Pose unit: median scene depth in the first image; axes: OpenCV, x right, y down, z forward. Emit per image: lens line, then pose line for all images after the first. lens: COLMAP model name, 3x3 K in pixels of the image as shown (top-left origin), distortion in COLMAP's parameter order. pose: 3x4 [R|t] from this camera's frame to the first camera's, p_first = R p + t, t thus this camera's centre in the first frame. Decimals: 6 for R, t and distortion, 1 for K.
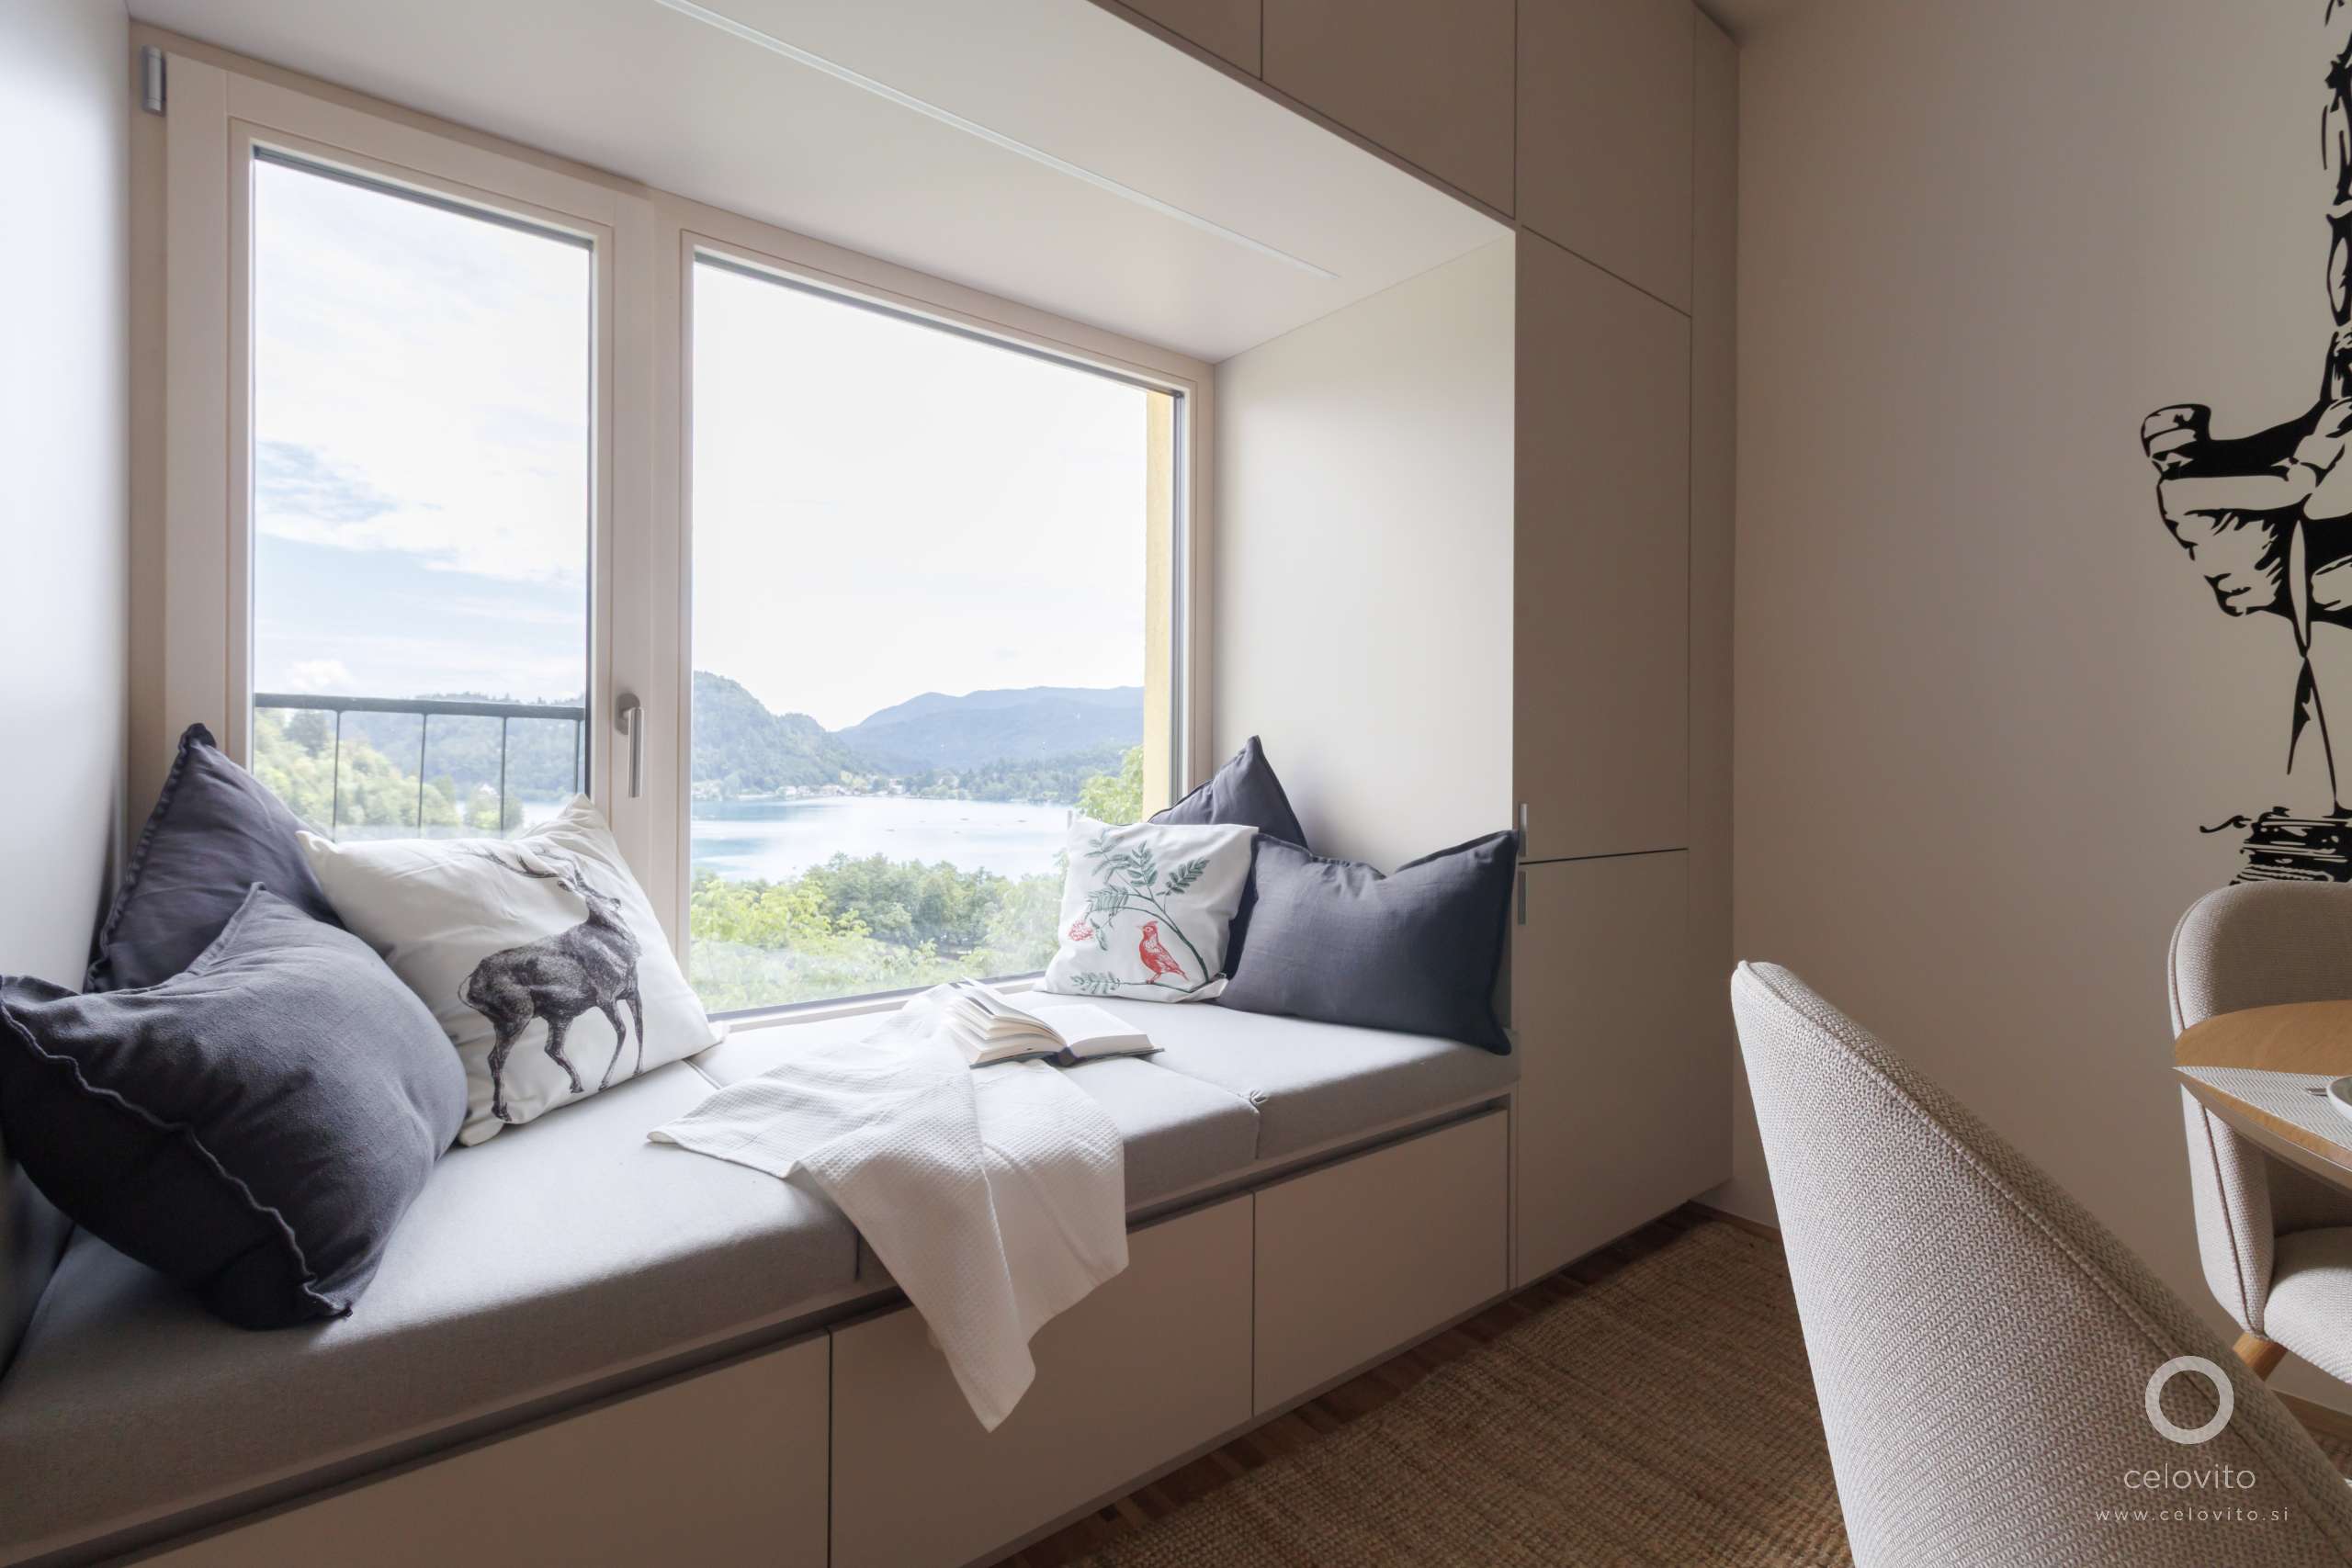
lens RADIAL K [[1079.9, 0, 1173.0], [0, 1079.9, 784.6], [0, 0, 1]] dist [0.003798, -0.000790]
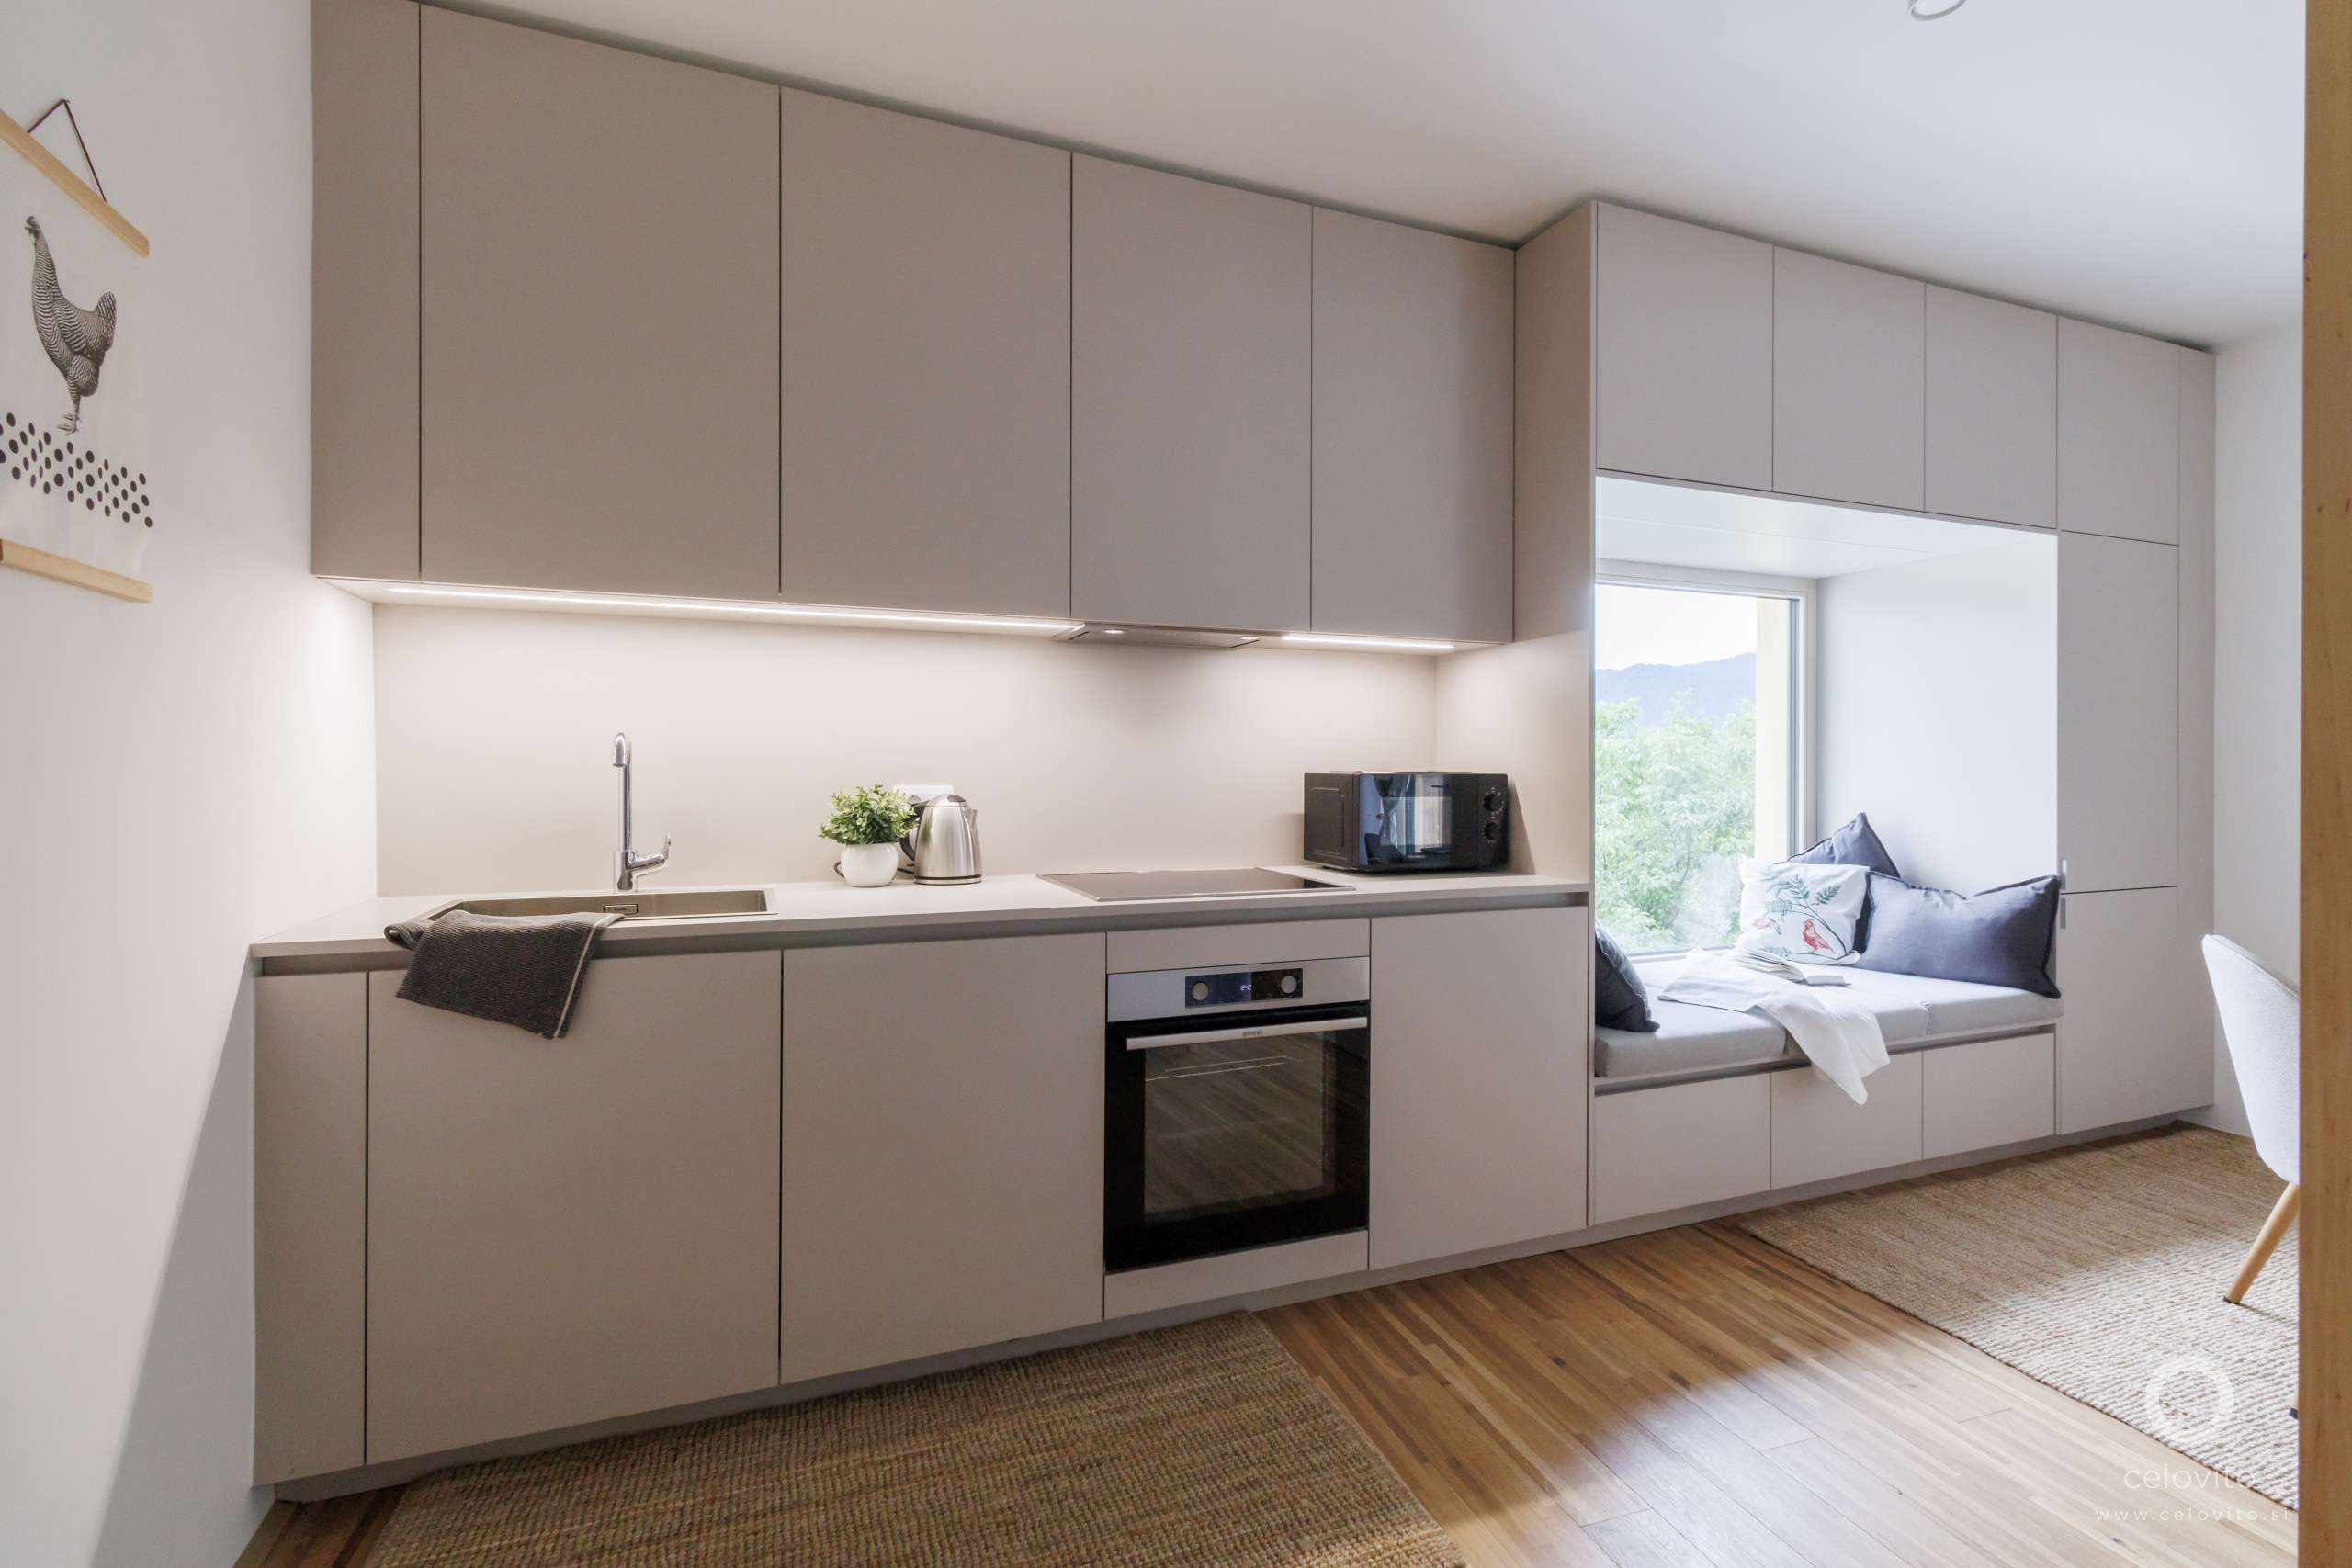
lens RADIAL K [[1029.0, 0, 1214.4], [0, 1029.0, 783.4], [0, 0, 1]] dist [-0.001514, -0.000490]
pose [[0.955386, -0.001377, -0.295358, -0.498938], [-0.001289, 0.999960, -0.008832, -0.089549], [0.295358, 0.008819, 0.955346, -1.001178]]
